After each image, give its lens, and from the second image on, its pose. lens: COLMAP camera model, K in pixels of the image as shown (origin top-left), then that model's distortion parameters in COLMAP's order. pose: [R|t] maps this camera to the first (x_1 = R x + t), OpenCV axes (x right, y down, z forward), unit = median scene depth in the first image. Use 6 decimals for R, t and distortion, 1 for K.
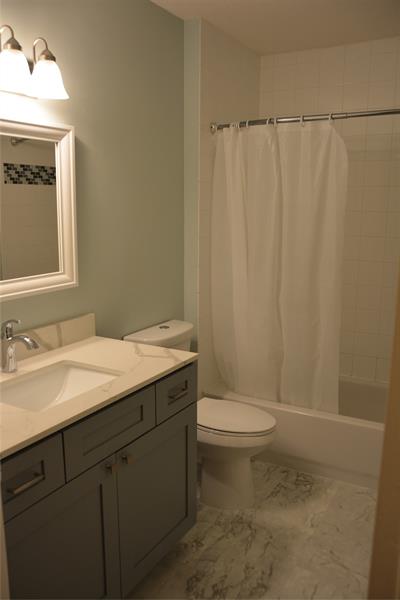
lens RADIAL K [[534.5, 0, 200.7], [0, 534.5, 301.2], [0, 0, 1]] dist [0.010137, 0.005106]
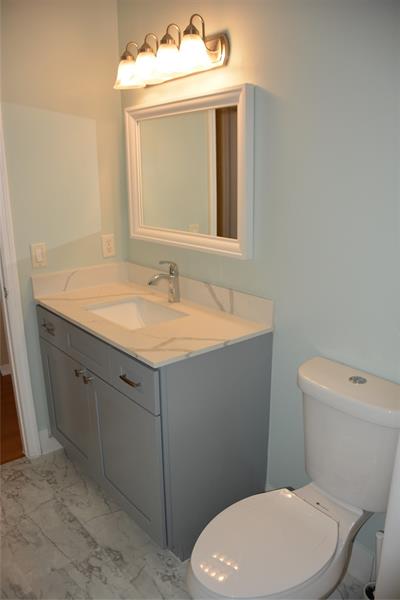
lens RADIAL K [[473.1, 0, 200.1], [0, 473.1, 297.5], [0, 0, 1]] dist [-0.108279, 0.055440]
pose [[-0.373490, 0.236810, -0.896898, 0.583856], [-0.164498, 0.934635, 0.315275, -0.226896], [0.912932, 0.265290, -0.310122, 1.282464]]
